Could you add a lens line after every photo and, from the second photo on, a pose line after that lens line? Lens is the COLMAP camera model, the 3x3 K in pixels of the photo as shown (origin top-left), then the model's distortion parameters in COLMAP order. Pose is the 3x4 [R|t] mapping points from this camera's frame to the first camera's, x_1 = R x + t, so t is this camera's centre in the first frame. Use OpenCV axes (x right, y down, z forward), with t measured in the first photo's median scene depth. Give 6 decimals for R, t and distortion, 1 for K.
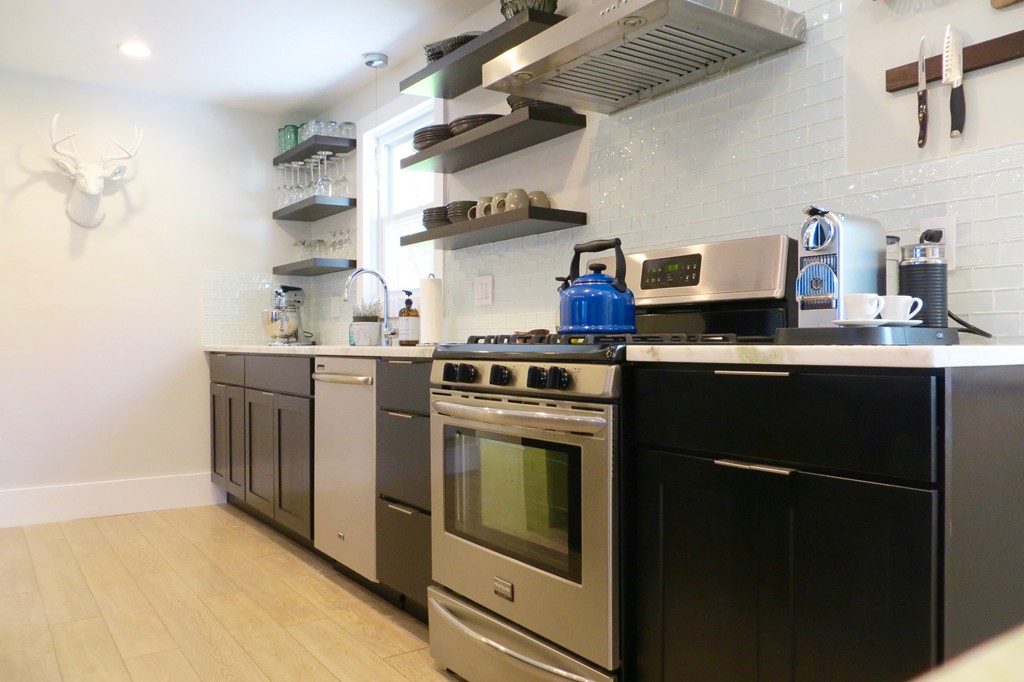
lens RADIAL K [[711.9, 0, 499.7], [0, 711.9, 341.0], [0, 0, 1]] dist [-0.112140, 0.079218]
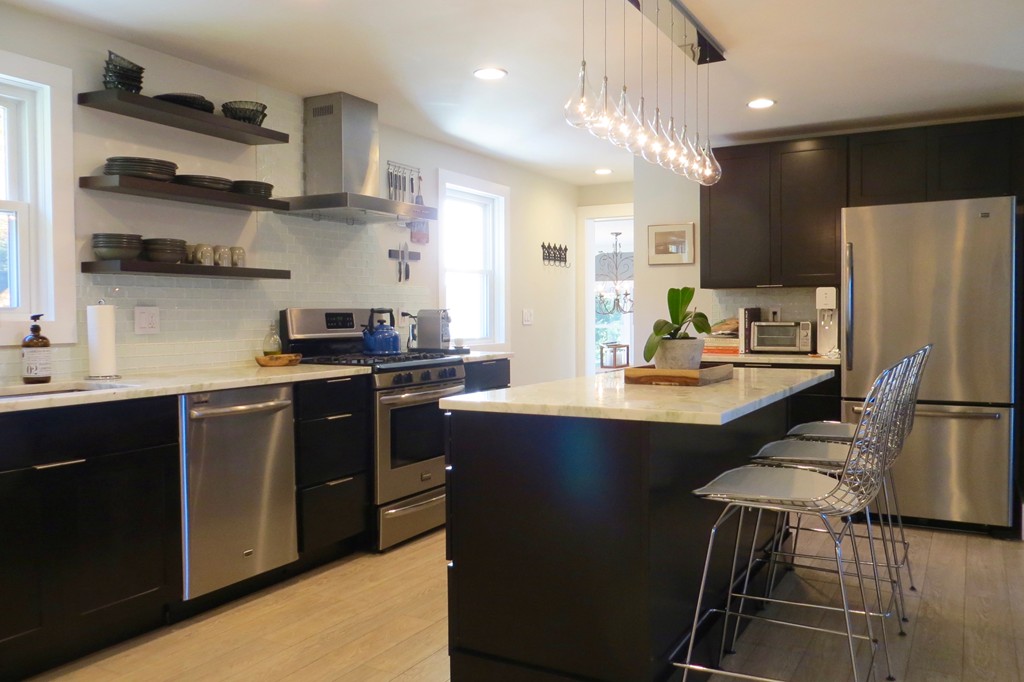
lens RADIAL K [[711.9, 0, 499.7], [0, 711.9, 341.0], [0, 0, 1]] dist [-0.112140, 0.079218]
pose [[-0.348742, -0.014154, 0.937112, -1.388022], [0.018945, 0.999575, 0.022148, -0.063633], [-0.937027, 0.025477, -0.348326, 1.024462]]
